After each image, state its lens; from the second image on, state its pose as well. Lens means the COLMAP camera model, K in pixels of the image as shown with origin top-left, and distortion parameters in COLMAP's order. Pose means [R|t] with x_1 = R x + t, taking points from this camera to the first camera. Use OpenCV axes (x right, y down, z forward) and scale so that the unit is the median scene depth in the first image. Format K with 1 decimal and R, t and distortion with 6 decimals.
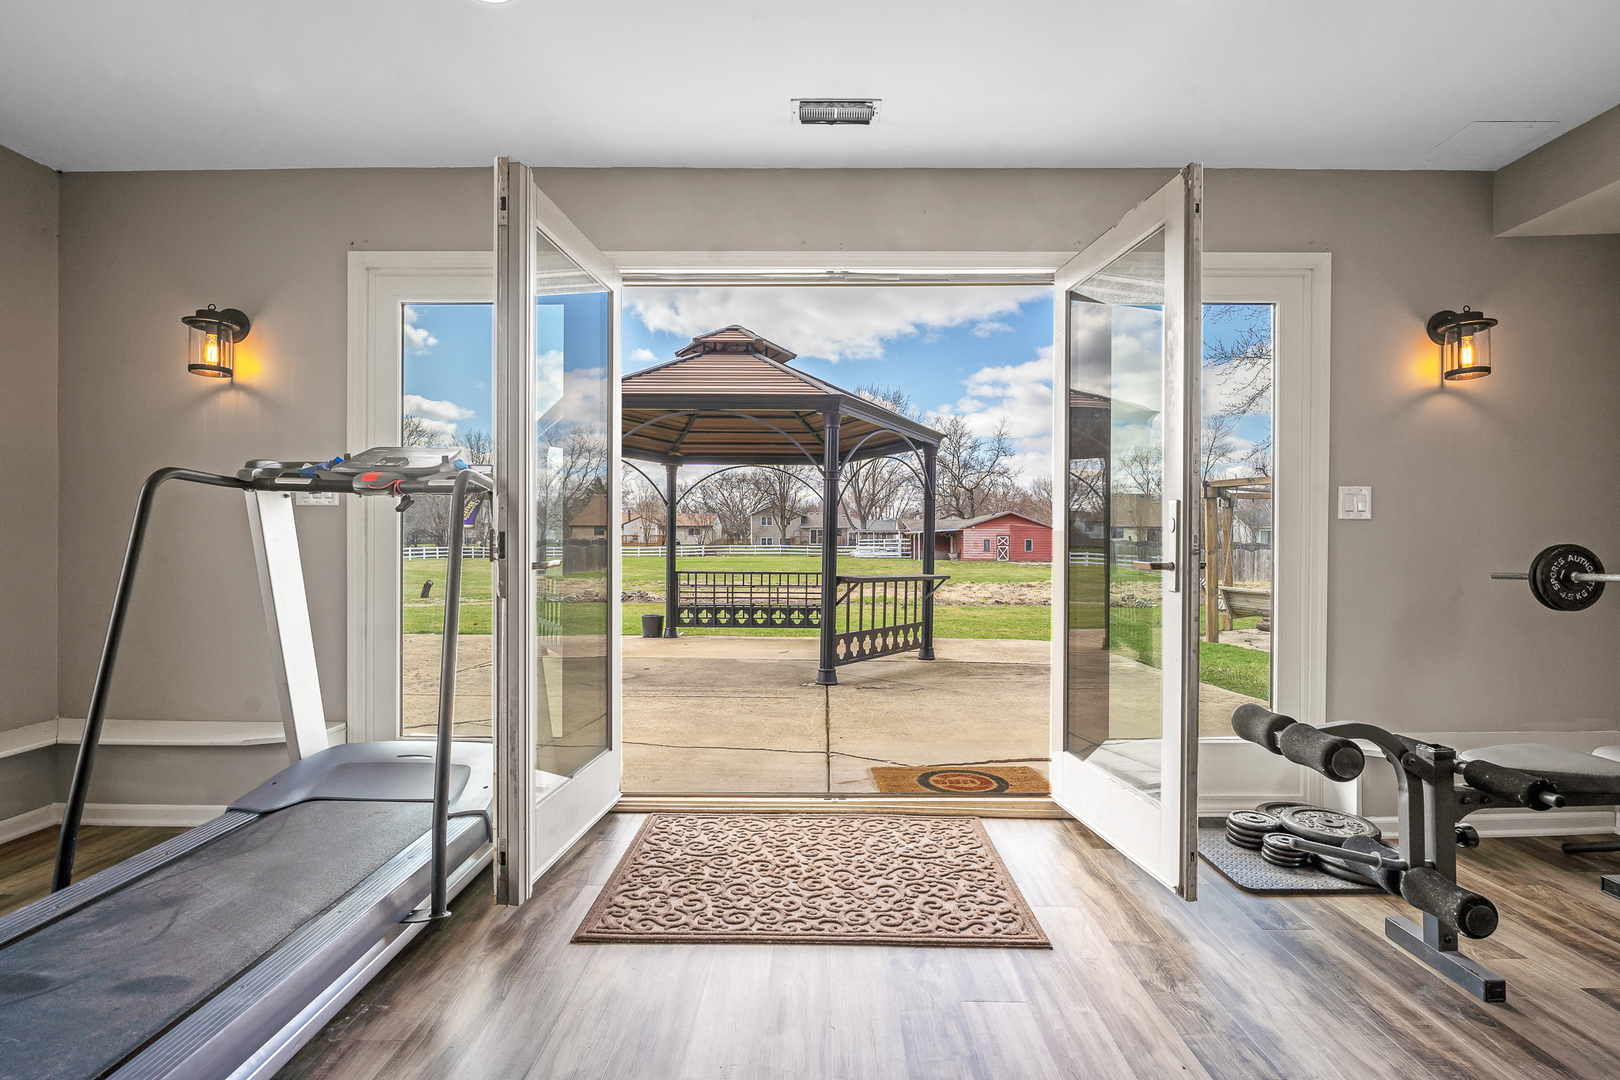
lens RADIAL K [[779.1, 0, 813.0], [0, 779.1, 537.4], [0, 0, 1]] dist [-0.002420, 0.000367]
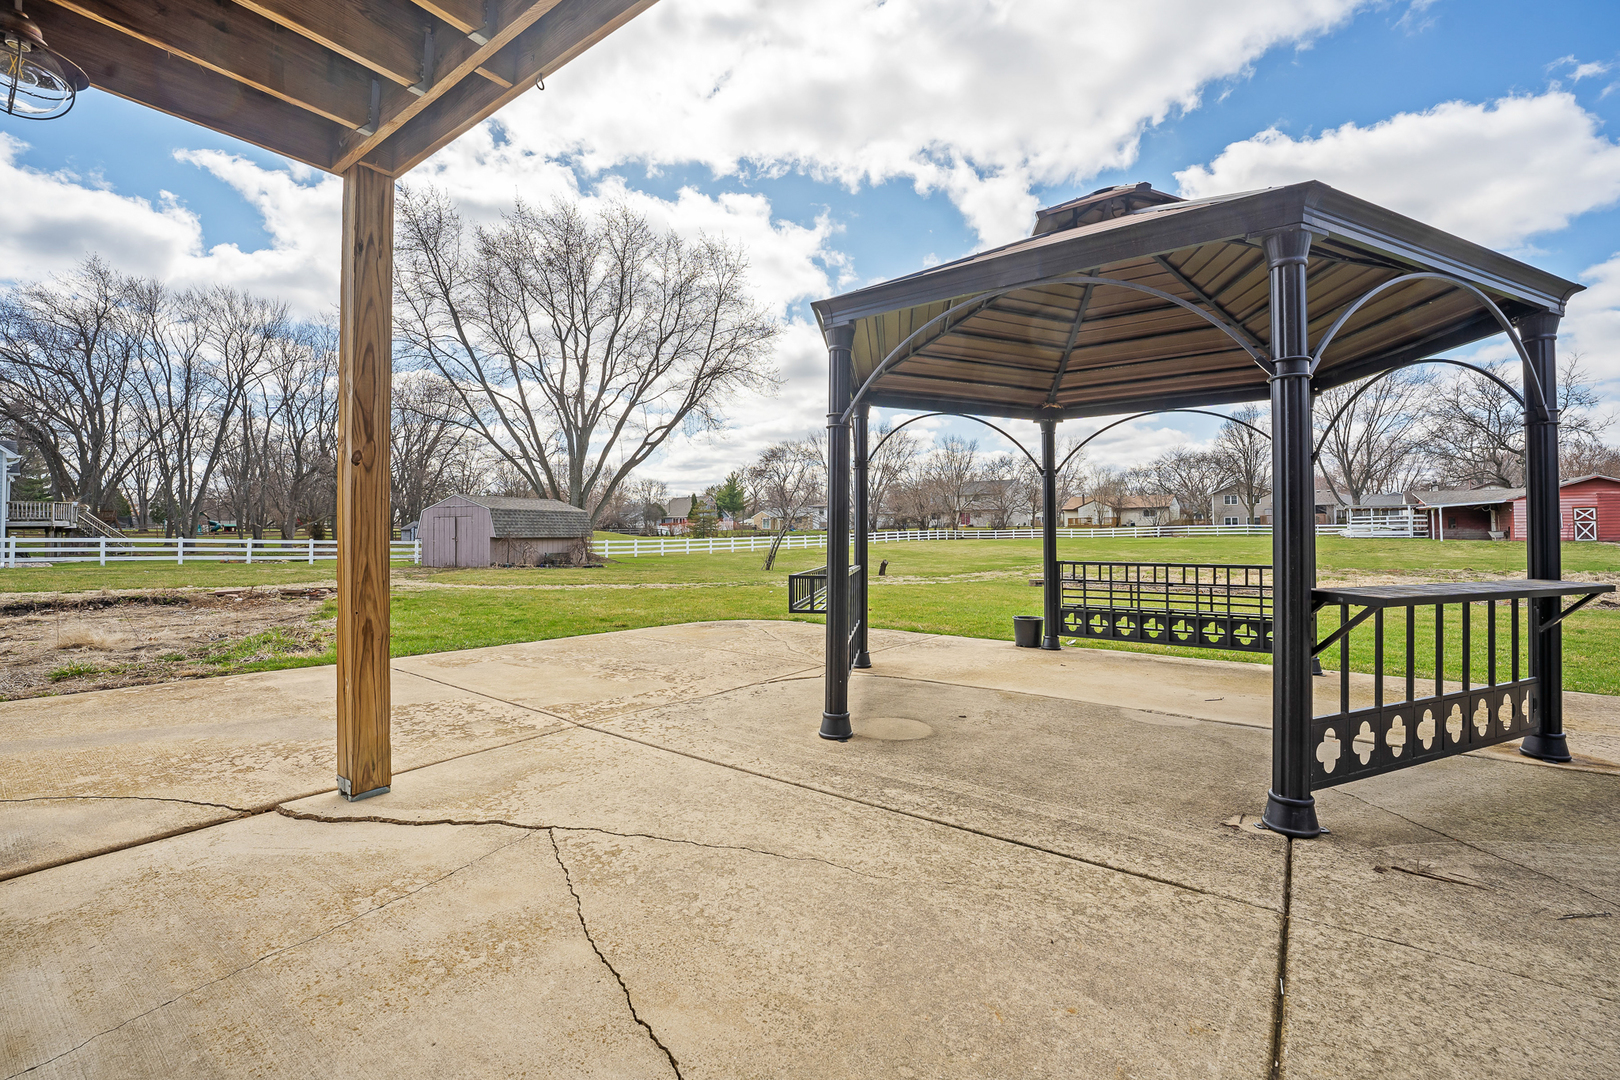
lens RADIAL K [[677.9, 0, 810.8], [0, 677.9, 510.3], [0, 0, 1]] dist [-0.037728, 0.005369]
pose [[0.811439, -0.027456, -0.583792, 0.013084], [0.018111, 0.999597, -0.021837, 0.004163], [0.584156, 0.007146, 0.811610, 0.331800]]
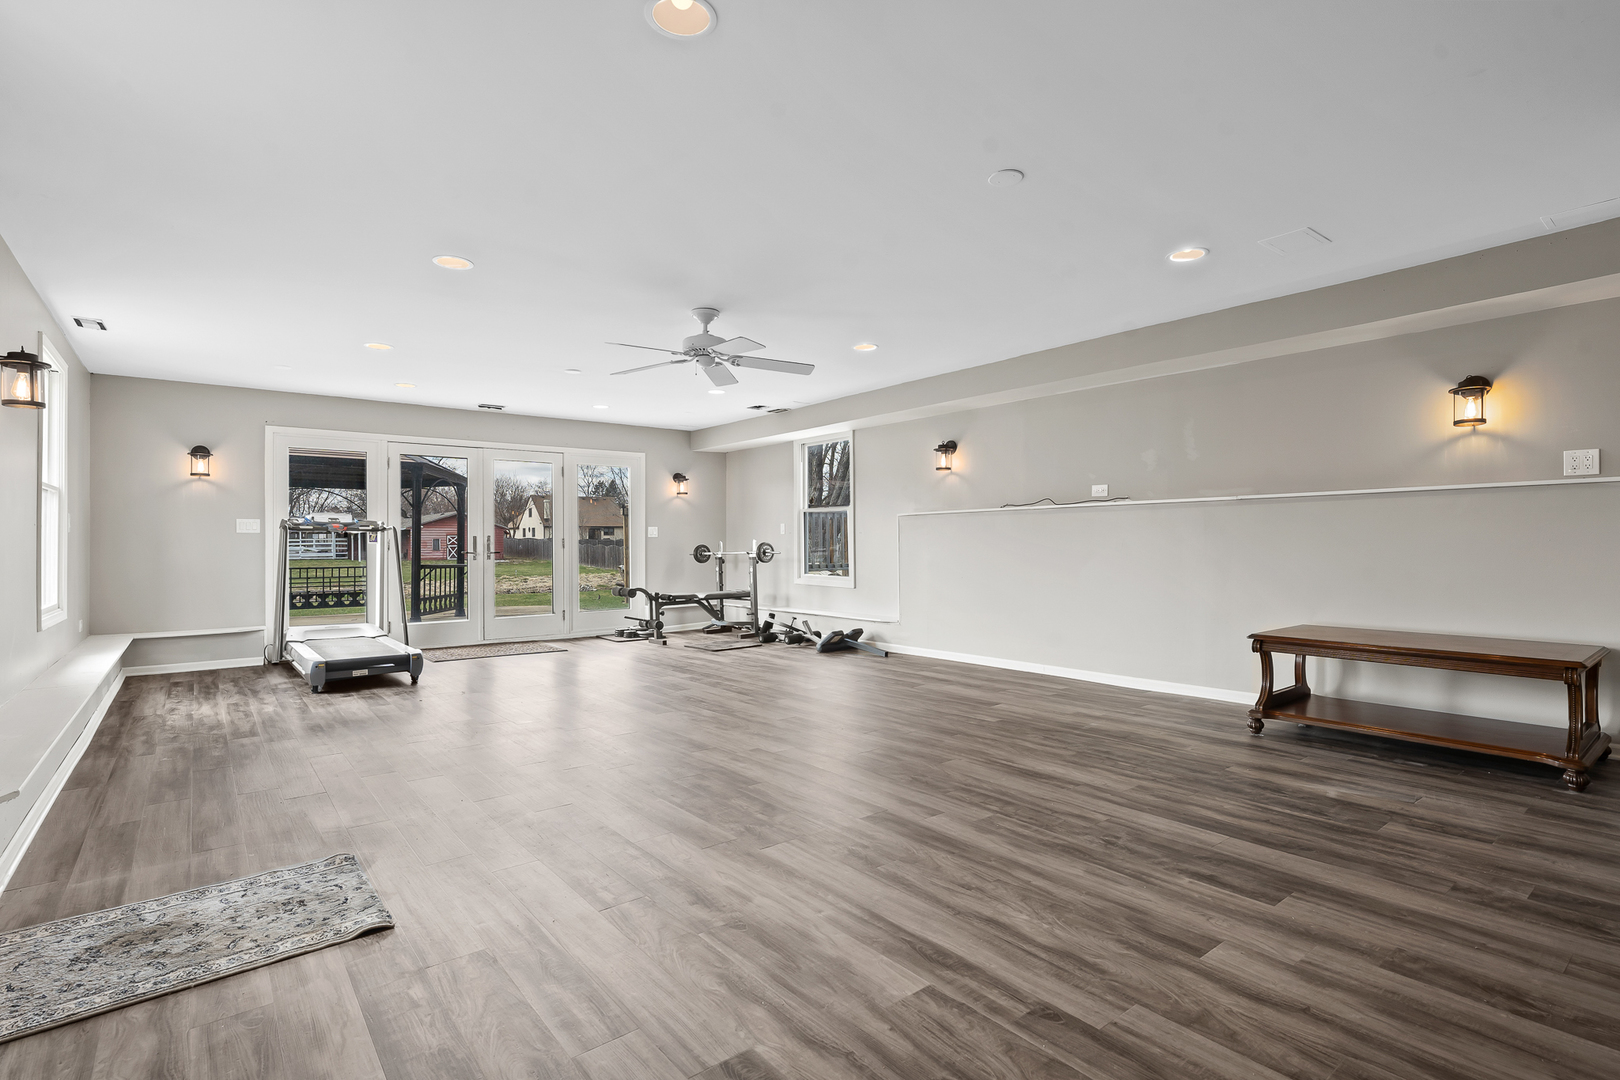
lens RADIAL K [[779.1, 0, 813.0], [0, 779.1, 537.4], [0, 0, 1]] dist [-0.002420, 0.000367]
pose [[0.773508, -0.004762, 0.633768, -0.253599], [0.003163, 0.999988, 0.003654, -0.009621], [-0.633778, -0.000822, 0.773514, -0.584368]]
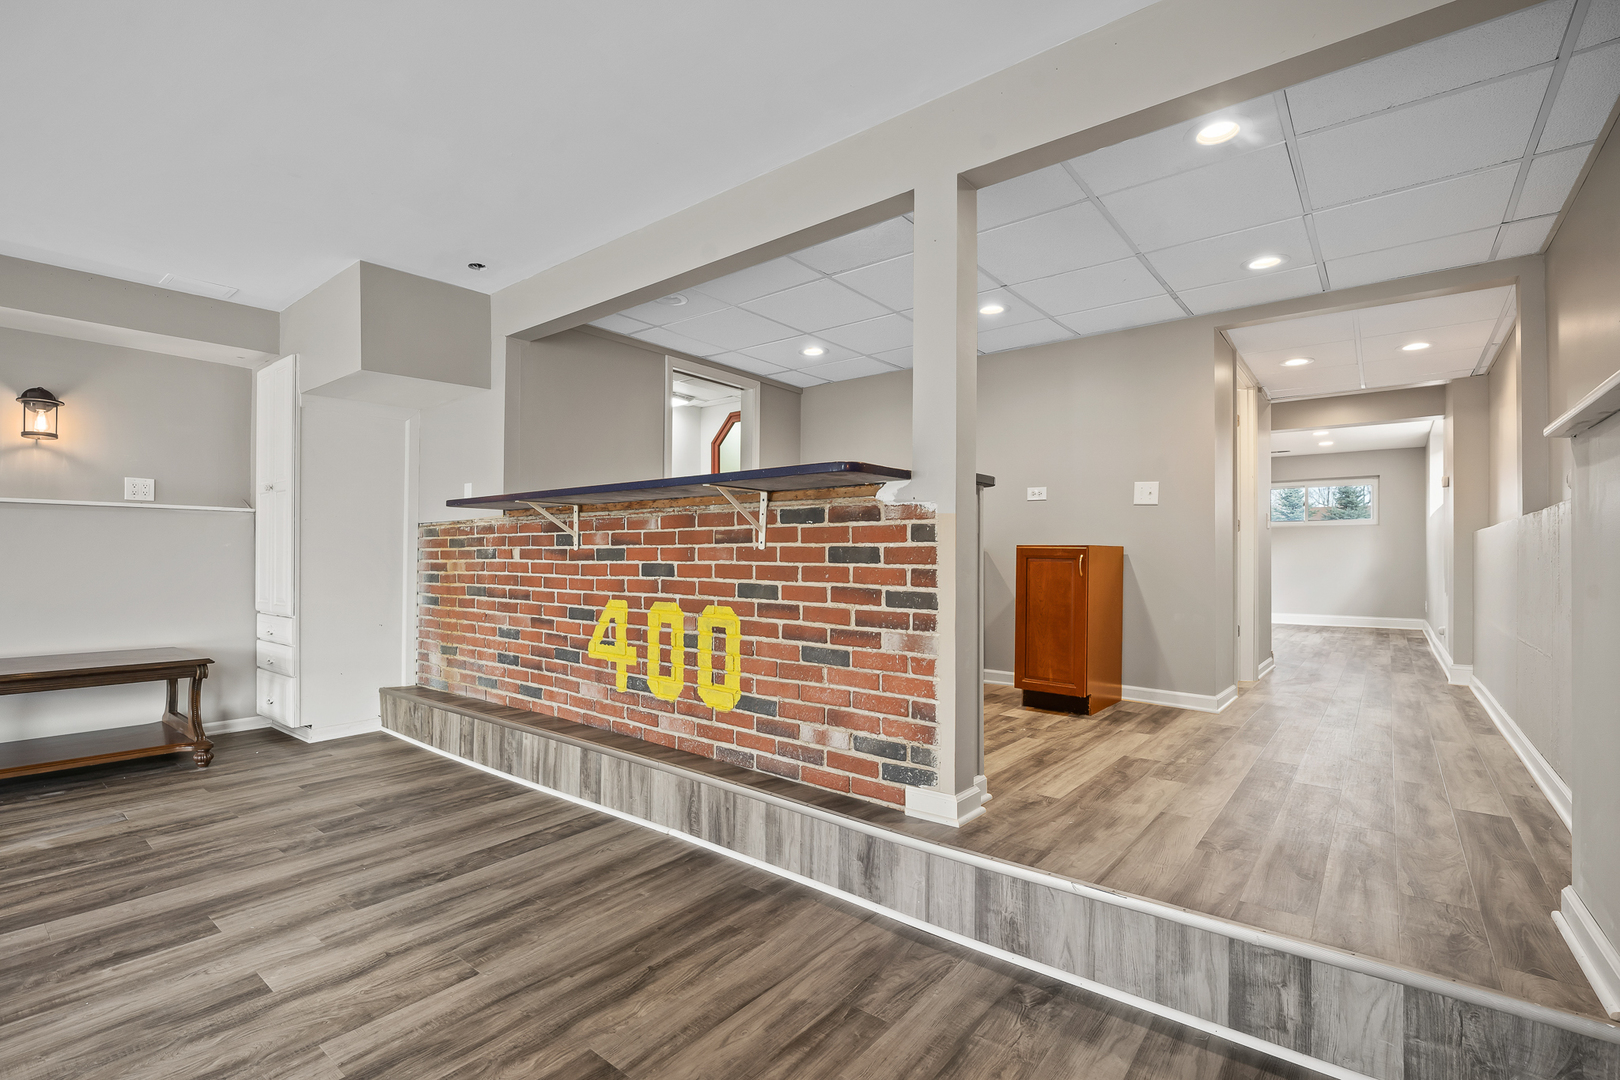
lens RADIAL K [[723.6, 0, 817.6], [0, 723.6, 556.2], [0, 0, 1]] dist [-0.014341, -0.000224]
pose [[-0.792370, -0.006048, 0.610011, -0.263798], [-0.013084, 0.999889, -0.007082, -0.008514], [-0.609901, -0.013593, -0.792361, -0.433909]]
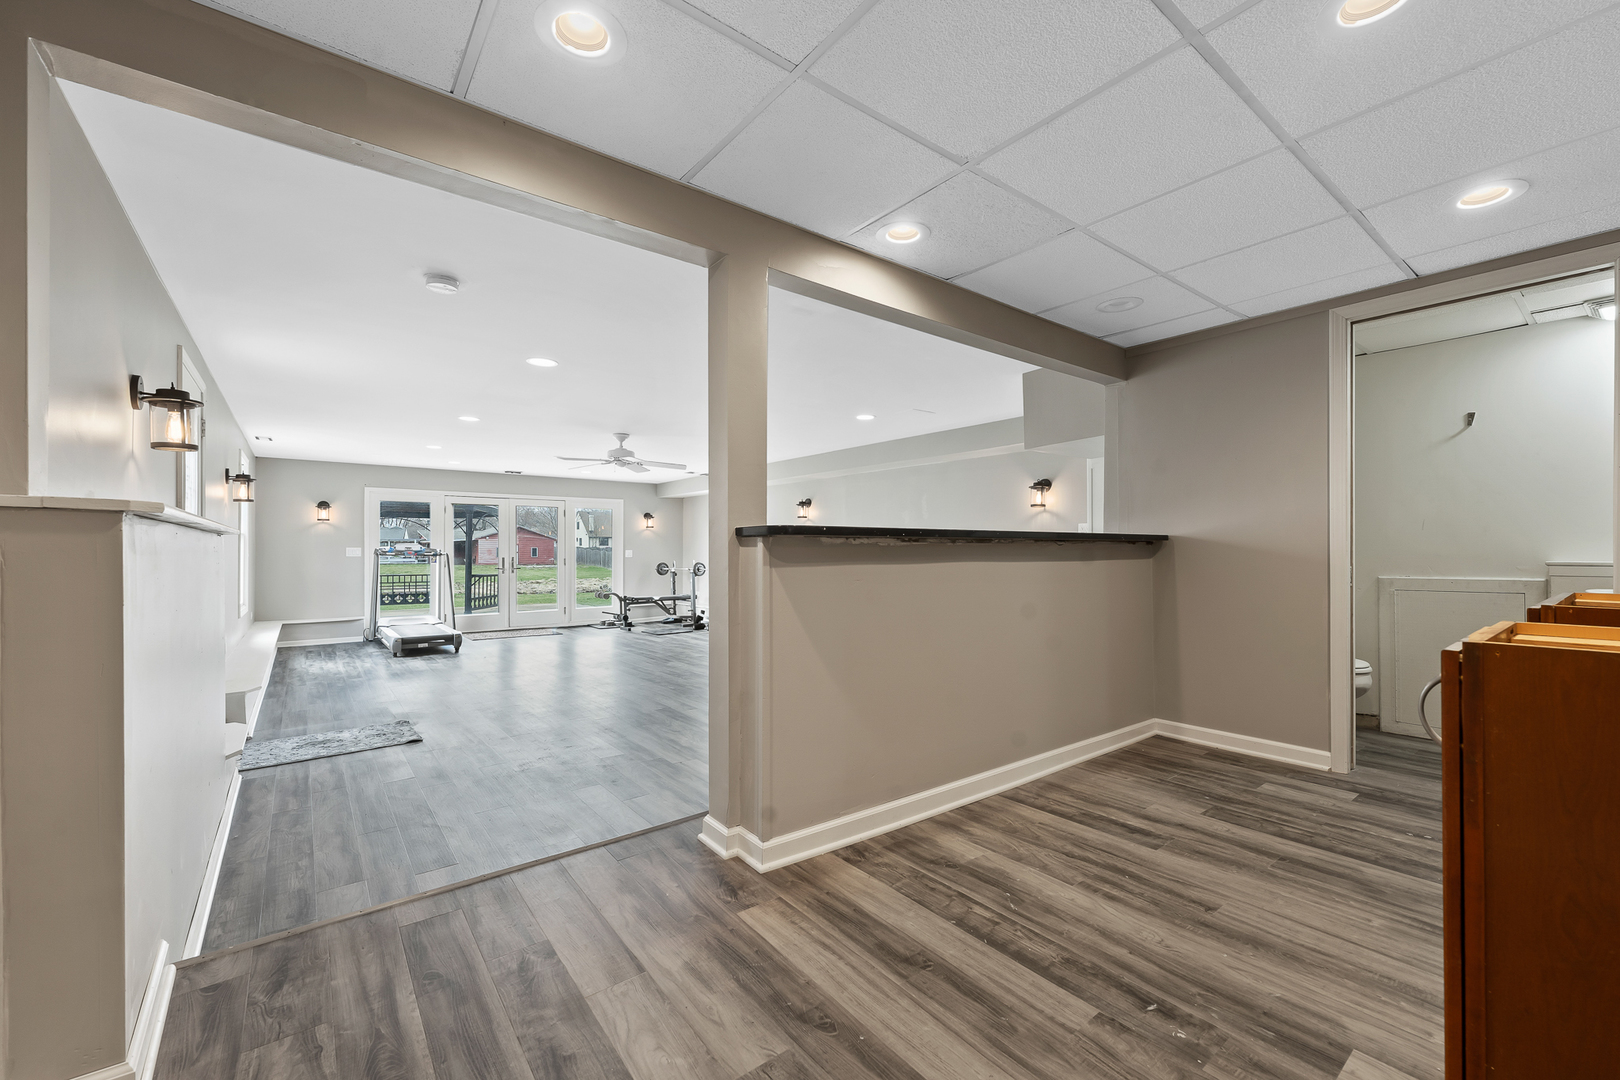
lens RADIAL K [[658.2, 0, 812.0], [0, 658.2, 547.0], [0, 0, 1]] dist [0.001849, 0.000400]
pose [[0.781061, -0.001723, 0.624452, -0.278671], [-0.002096, 0.999983, 0.005381, -0.033188], [-0.624451, -0.005512, 0.781044, -0.850920]]
